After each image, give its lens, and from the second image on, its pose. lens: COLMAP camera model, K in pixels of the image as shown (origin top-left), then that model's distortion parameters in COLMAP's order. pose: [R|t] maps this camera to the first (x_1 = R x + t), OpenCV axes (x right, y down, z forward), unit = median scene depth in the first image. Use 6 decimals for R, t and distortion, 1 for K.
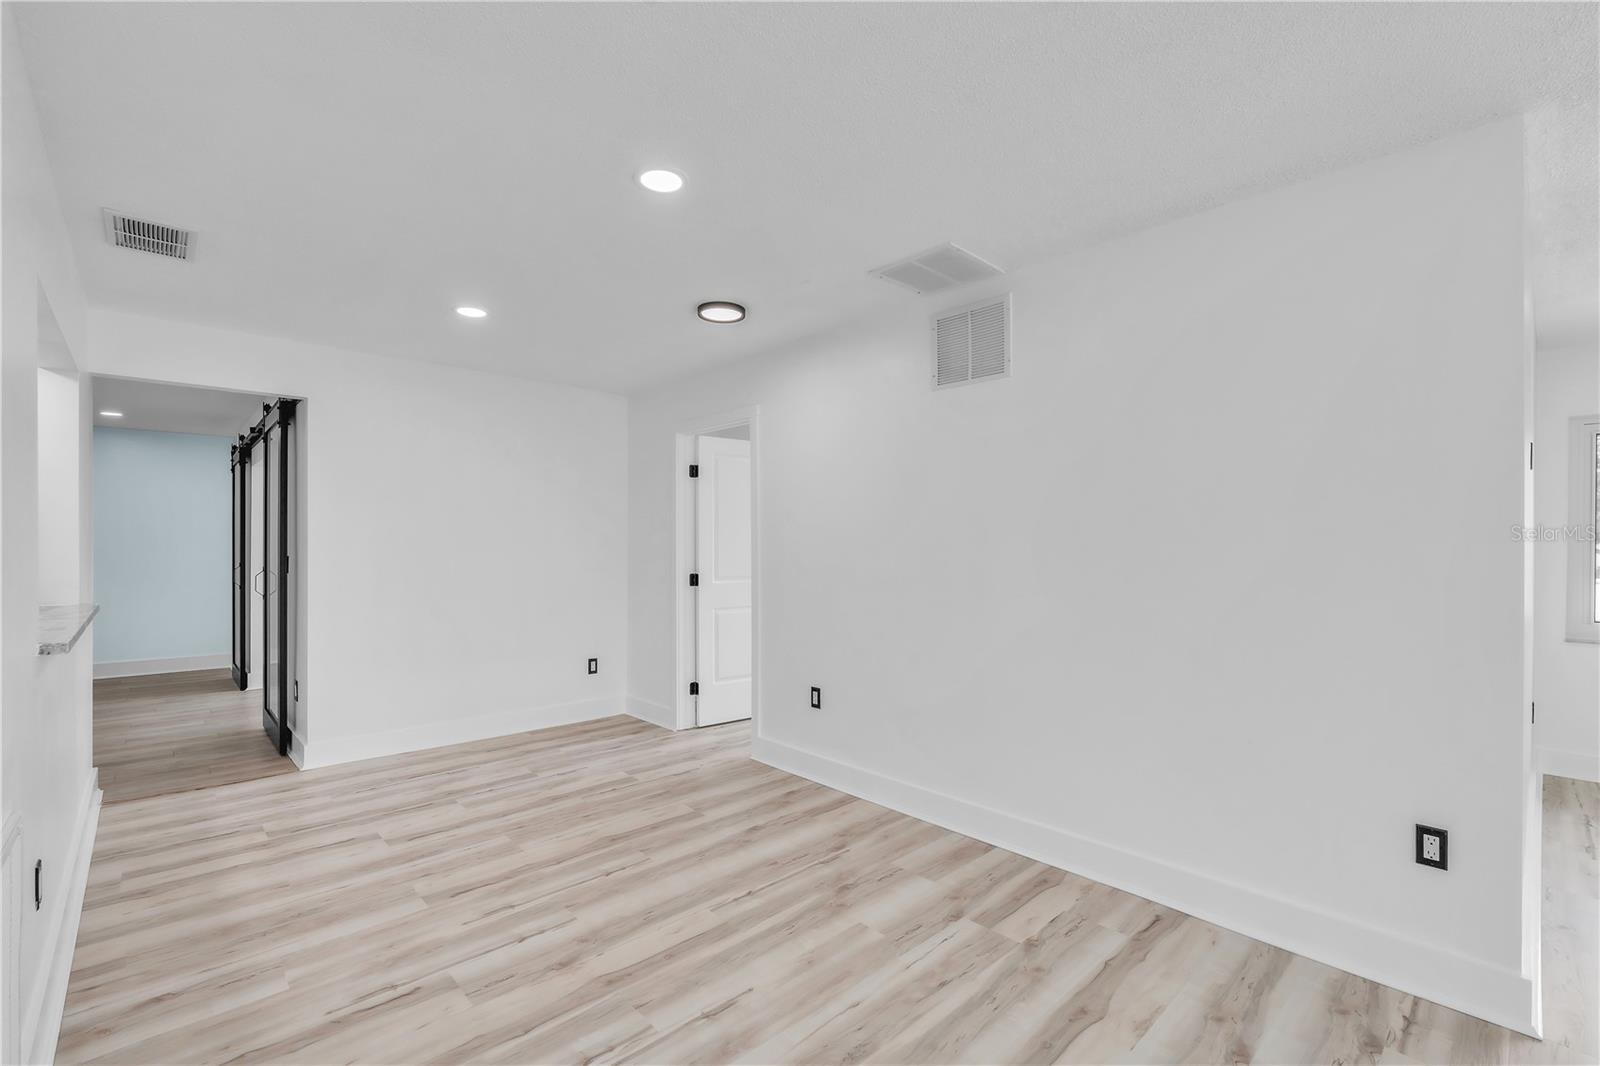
lens RADIAL K [[706.1, 0, 786.3], [0, 706.1, 549.0], [0, 0, 1]] dist [-0.003102, 0.000868]
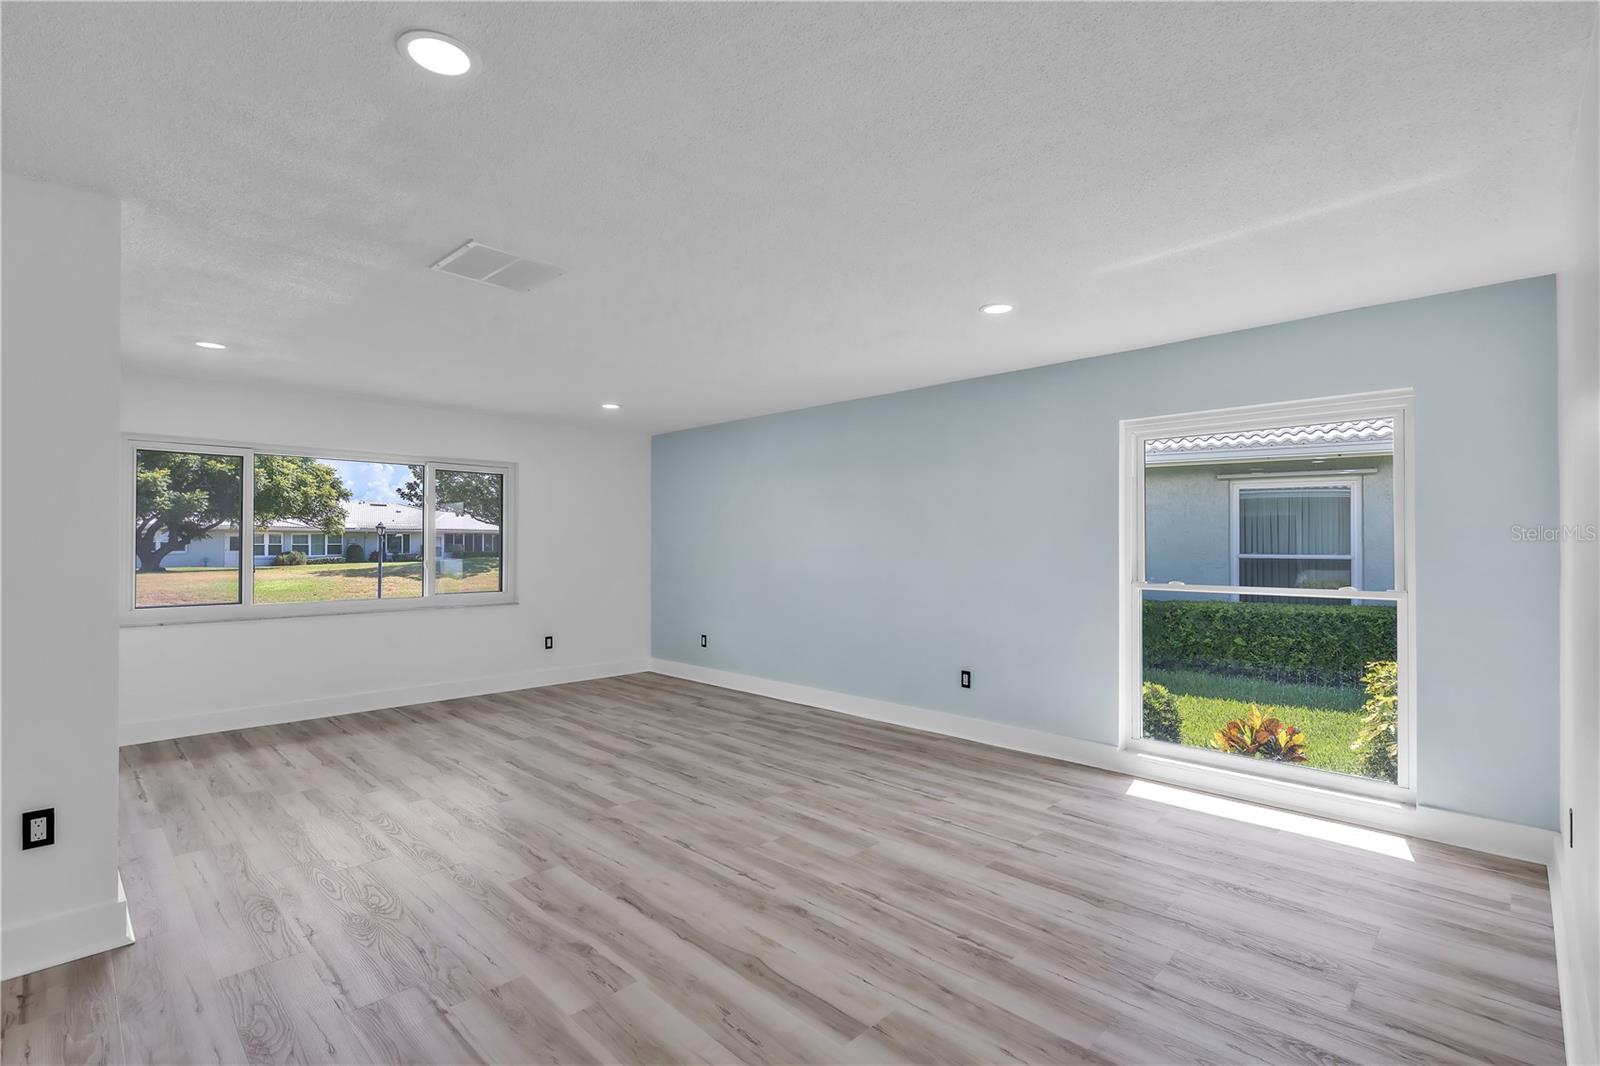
lens RADIAL K [[719.1, 0, 816.9], [0, 719.1, 547.2], [0, 0, 1]] dist [0.000532, 0.000416]
pose [[-0.068681, -0.004900, 0.997627, -0.180743], [-0.000978, 0.999988, 0.004844, -0.009863], [-0.997638, -0.000643, -0.068685, -0.077767]]
